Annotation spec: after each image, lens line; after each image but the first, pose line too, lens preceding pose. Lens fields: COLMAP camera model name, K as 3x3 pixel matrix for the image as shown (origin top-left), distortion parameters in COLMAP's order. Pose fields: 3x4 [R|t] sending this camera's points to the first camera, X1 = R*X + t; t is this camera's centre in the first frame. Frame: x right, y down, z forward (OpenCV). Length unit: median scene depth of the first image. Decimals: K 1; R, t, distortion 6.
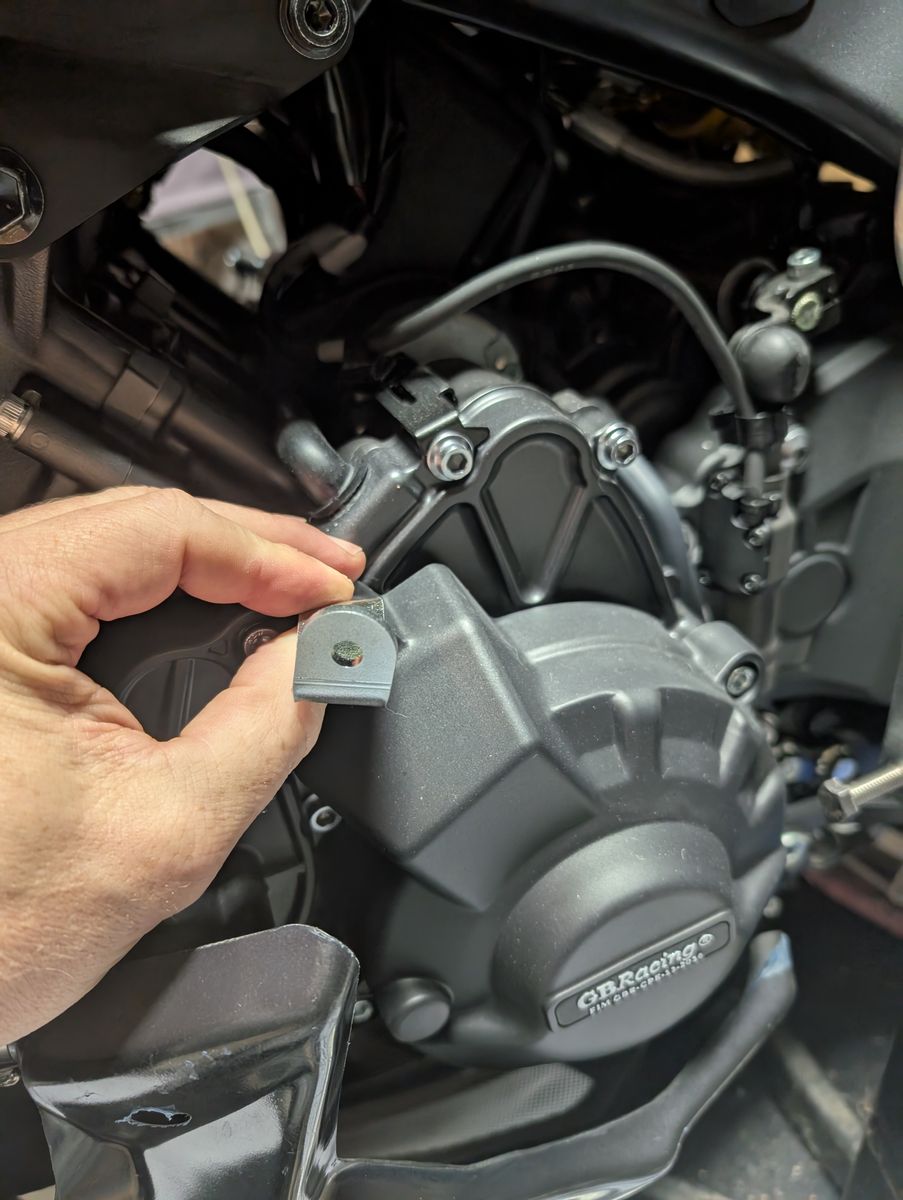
lens RADIAL K [[845.5, 0, 470.1], [0, 845.5, 632.4], [0, 0, 1]] dist [-0.008597, 0.003053]
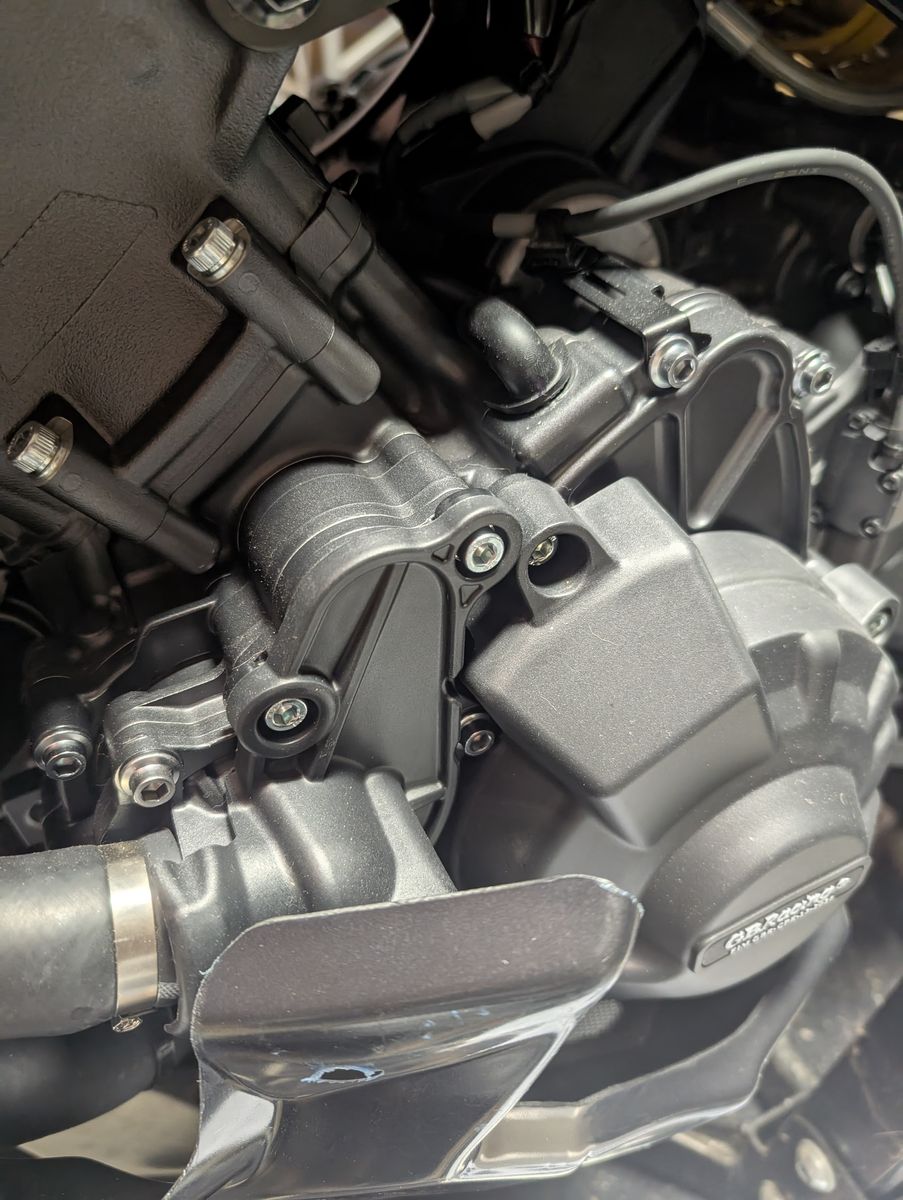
lens RADIAL K [[840.9, 0, 451.5], [0, 840.9, 600.0], [0, 0, 1]] dist [-0.052660, 0.056973]
pose [[0.985081, 0.075111, 0.154834, -0.352382], [-0.085357, 0.994505, 0.060614, 0.011391], [-0.149430, -0.072926, 0.986079, 0.124211]]
